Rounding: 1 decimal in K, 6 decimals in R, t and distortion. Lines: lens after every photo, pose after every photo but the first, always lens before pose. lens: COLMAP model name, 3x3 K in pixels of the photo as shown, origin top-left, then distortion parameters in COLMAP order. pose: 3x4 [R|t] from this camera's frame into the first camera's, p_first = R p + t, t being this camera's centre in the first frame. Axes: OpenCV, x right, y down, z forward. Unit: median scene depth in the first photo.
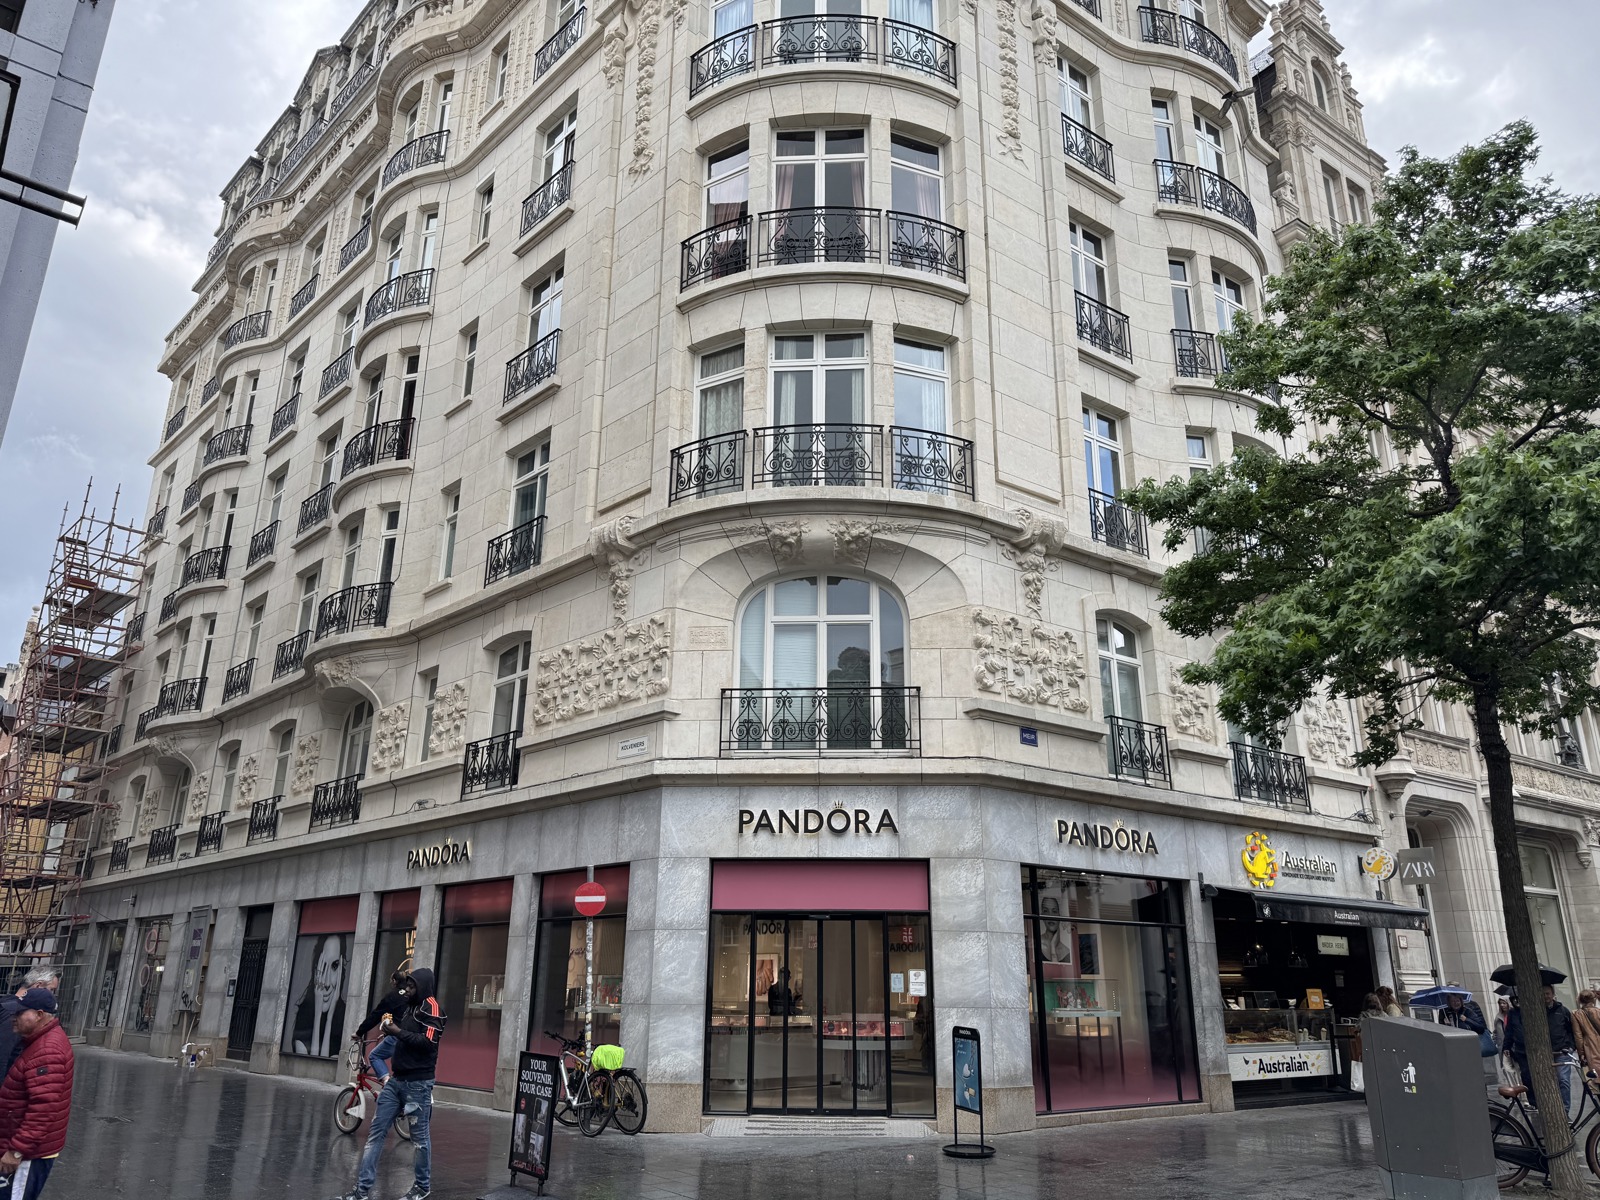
lens RADIAL K [[1129.5, 0, 800.0], [0, 1129.5, 600.0], [0, 0, 1]] dist [0.119539, -0.189390]
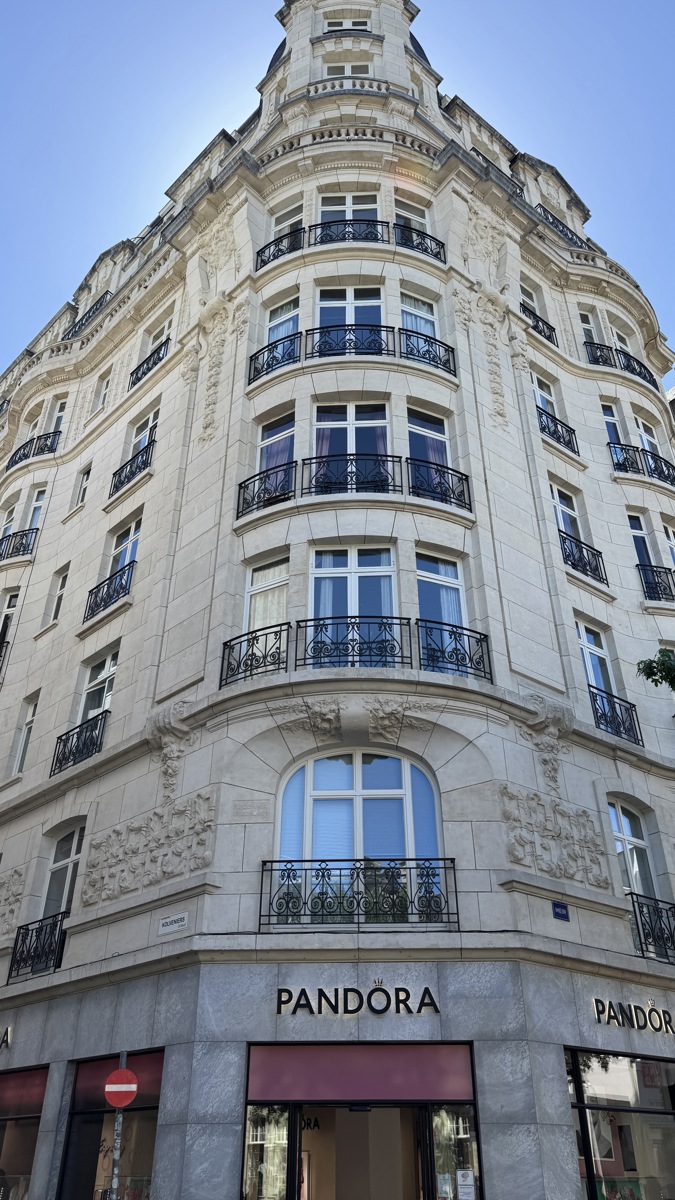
lens RADIAL K [[840.7, 0, 337.5], [0, 840.7, 600.0], [0, 0, 1]] dist [0.134766, -0.234554]
pose [[0.999755, 0.005781, 0.021355, -0.016835], [0.000046, 0.964721, -0.263275, 0.047574], [-0.022124, 0.263212, 0.964484, 0.165784]]
